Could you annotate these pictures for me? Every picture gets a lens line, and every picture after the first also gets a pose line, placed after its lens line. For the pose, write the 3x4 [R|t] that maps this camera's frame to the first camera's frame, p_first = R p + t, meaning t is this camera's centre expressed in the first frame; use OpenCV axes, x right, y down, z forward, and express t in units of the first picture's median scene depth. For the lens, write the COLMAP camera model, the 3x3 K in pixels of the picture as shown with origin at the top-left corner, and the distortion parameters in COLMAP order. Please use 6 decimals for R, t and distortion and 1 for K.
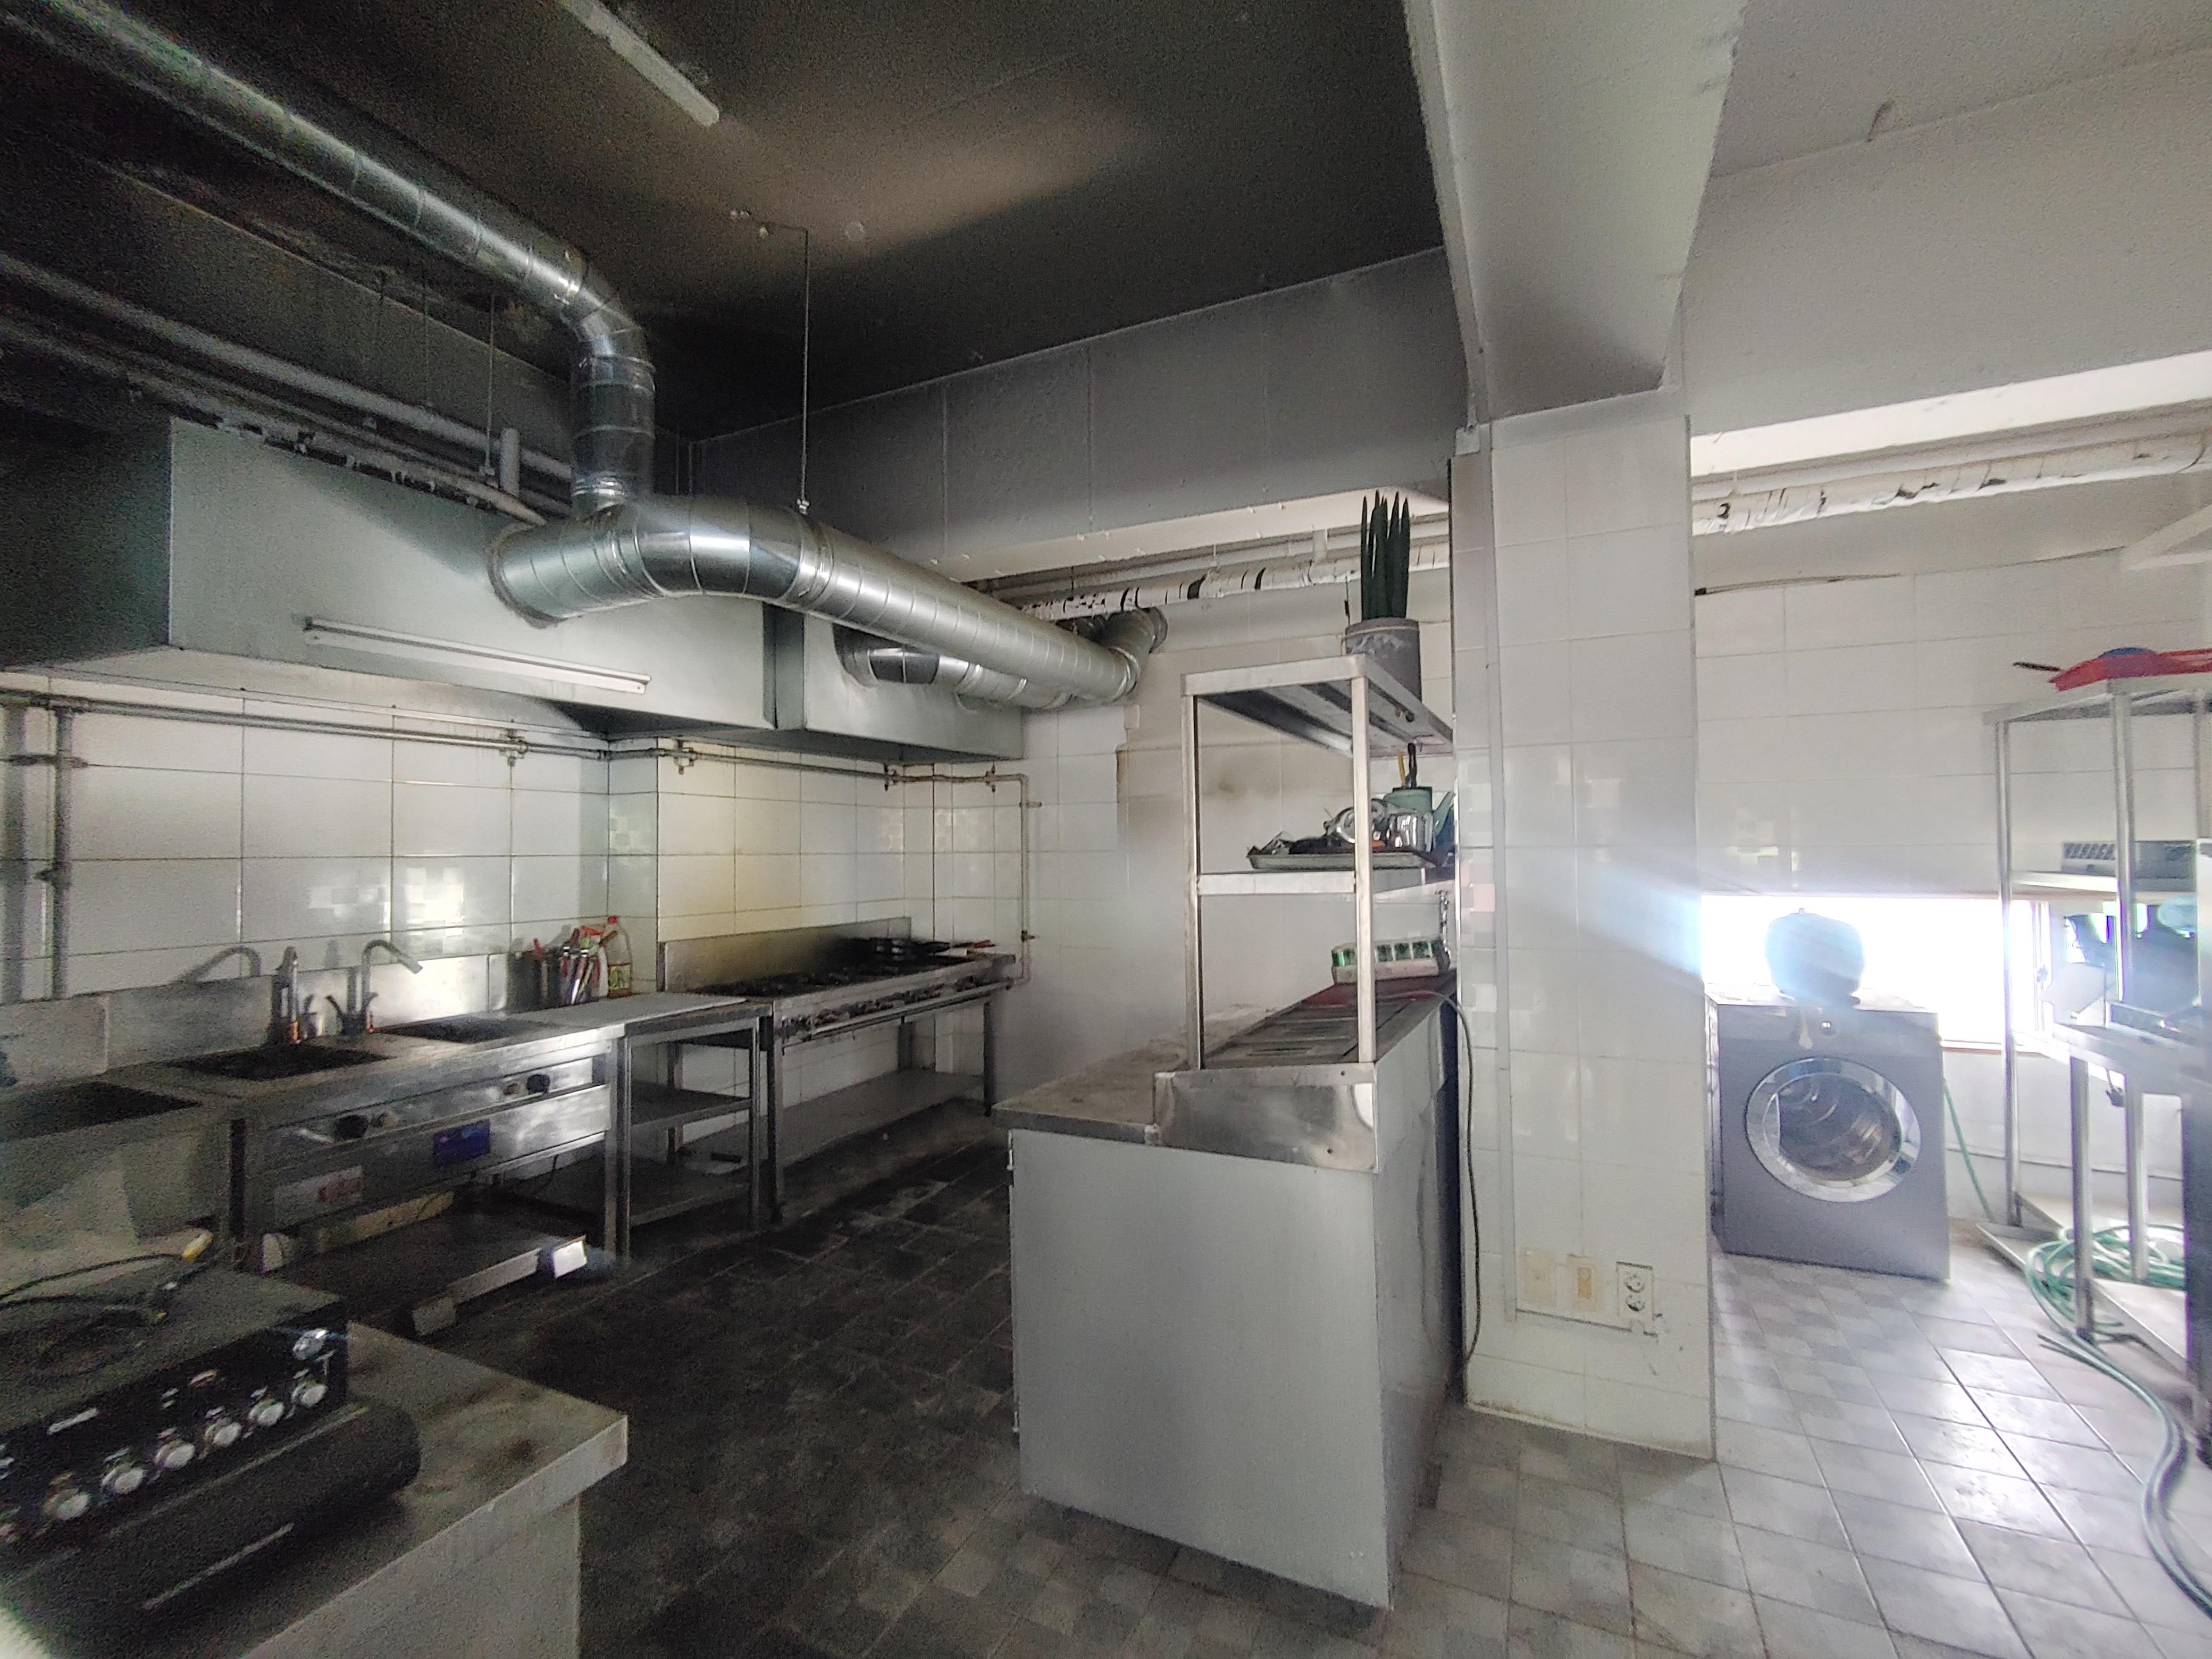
lens RADIAL K [[942.8, 0, 1107.7], [0, 942.8, 827.4], [0, 0, 1]] dist [0.002228, -0.000060]
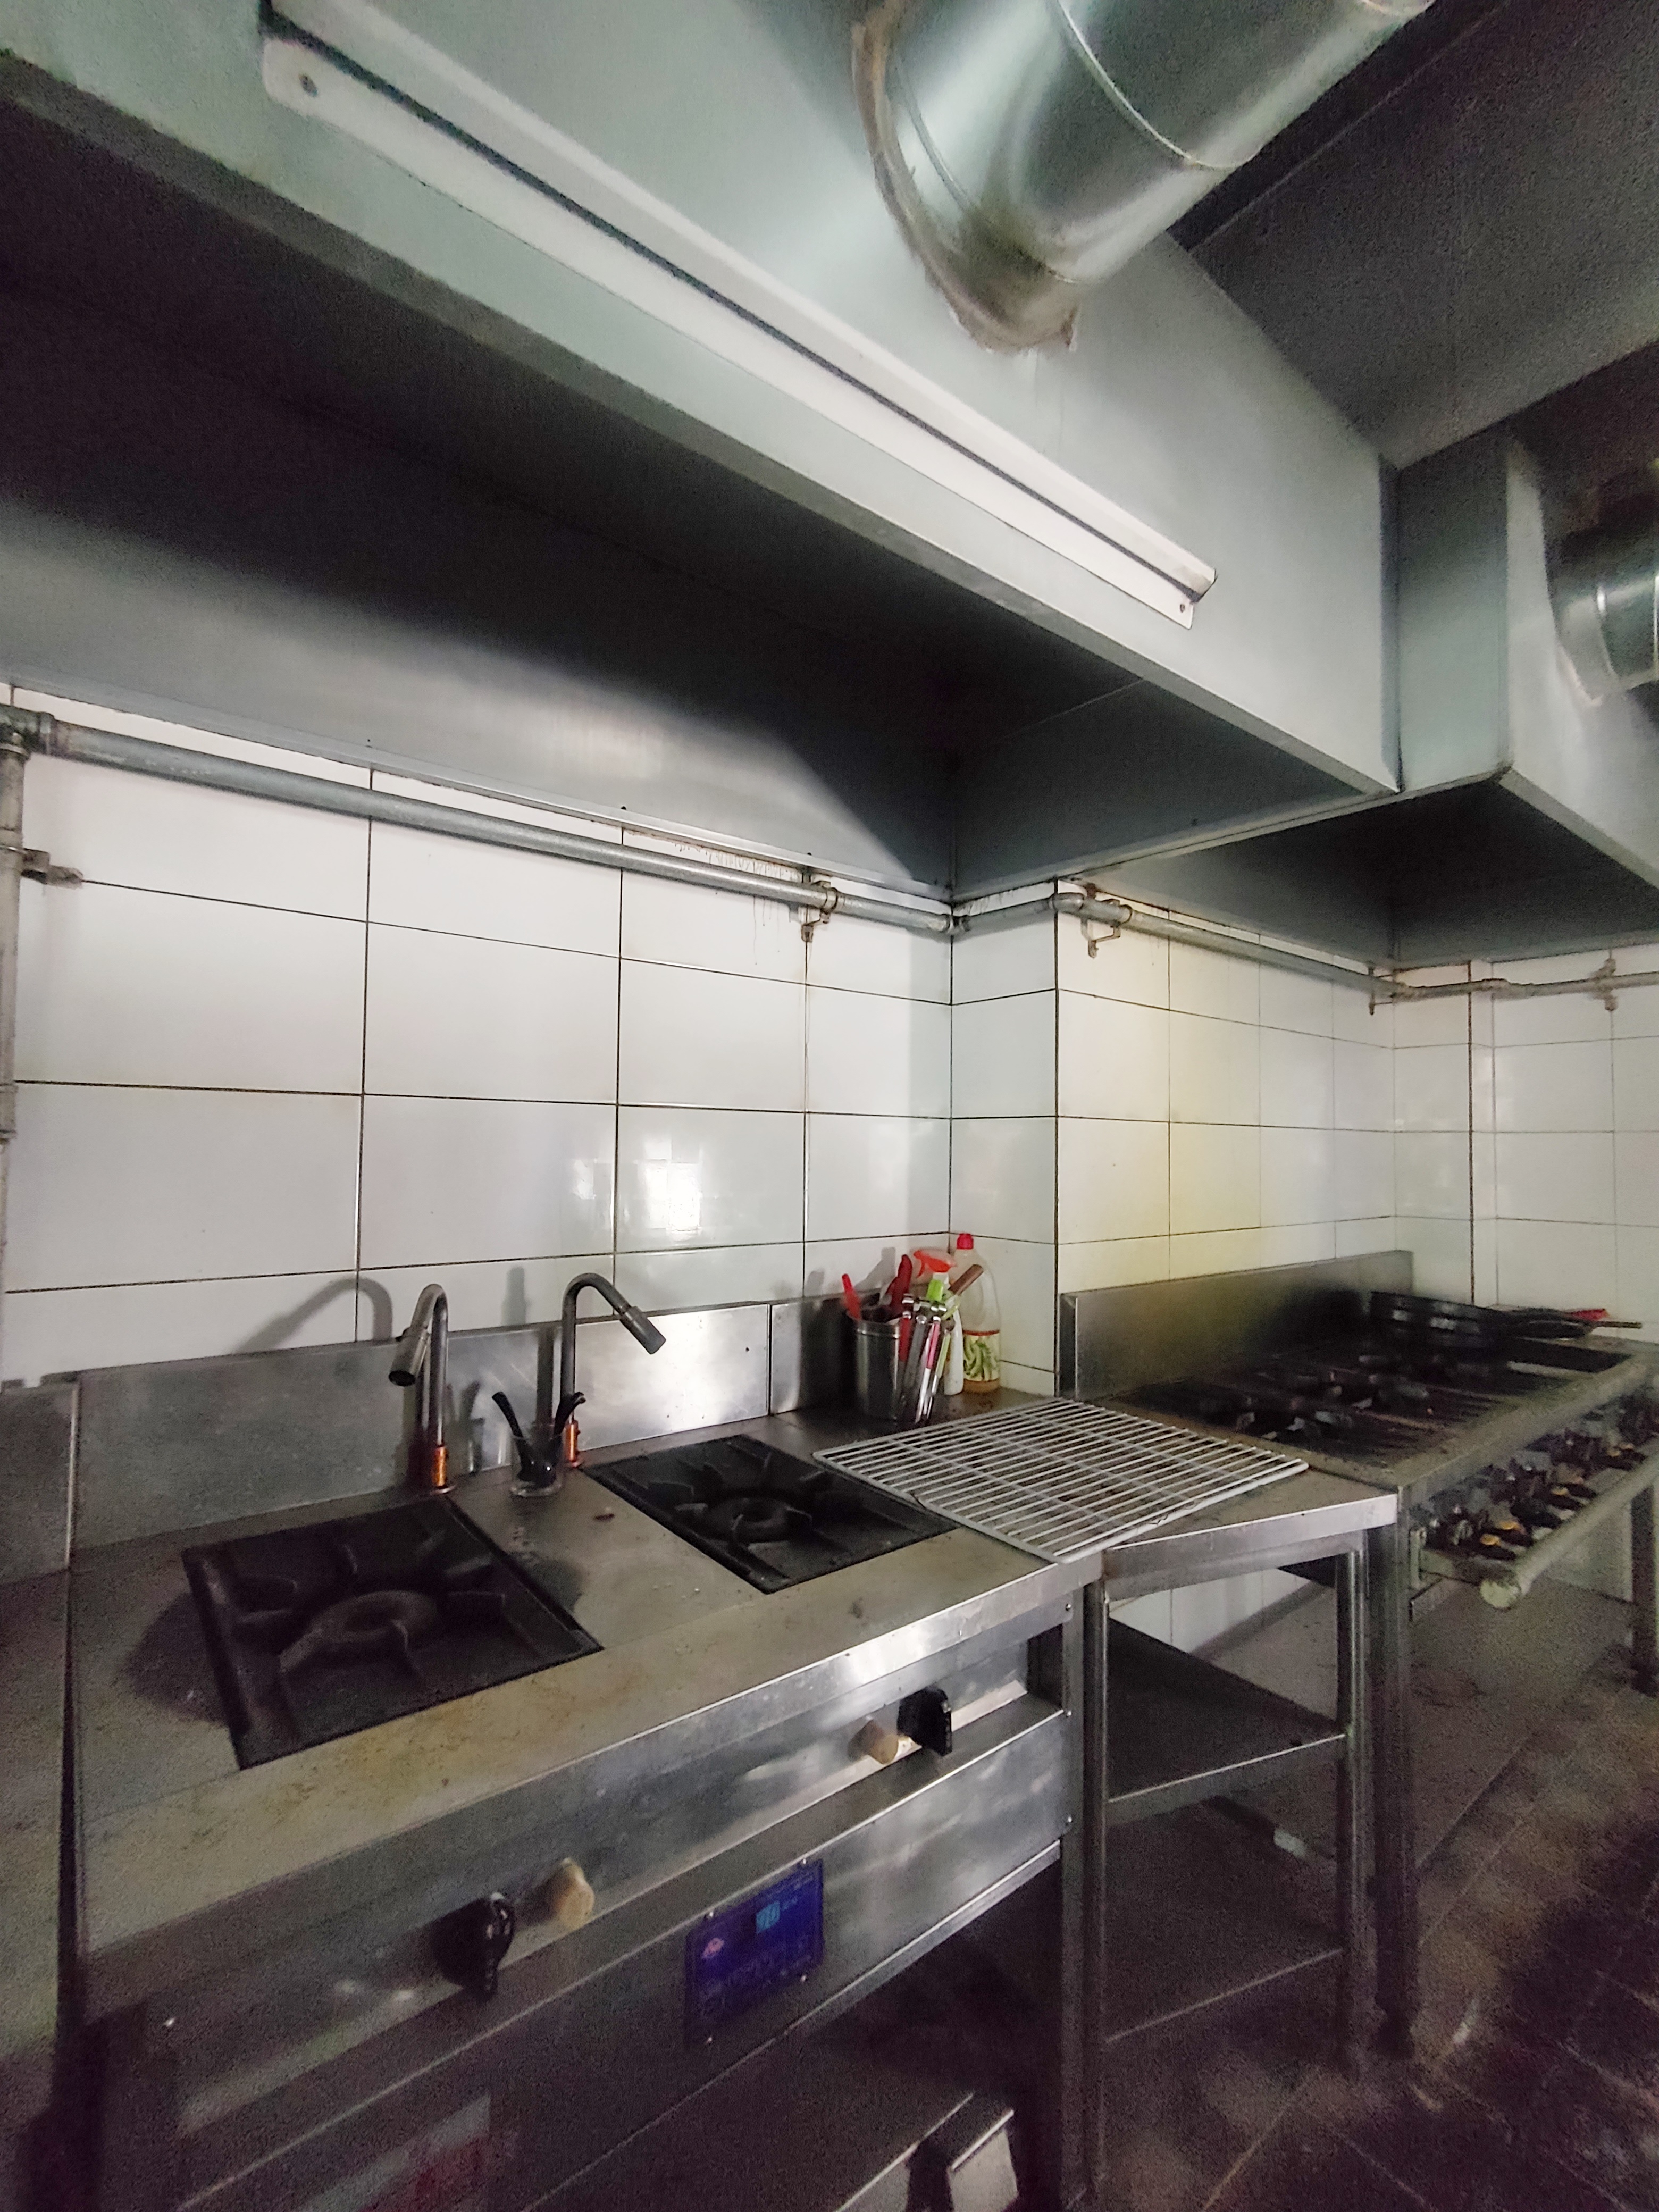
lens RADIAL K [[968.9, 0, 824.7], [0, 968.9, 1106.8], [0, 0, 1]] dist [0.000608, 0.000198]
pose [[0.893896, 0.001517, -0.448272, -0.382037], [-0.008952, 0.999855, -0.014468, 0.035025], [0.448185, 0.016945, 0.893780, 0.525399]]
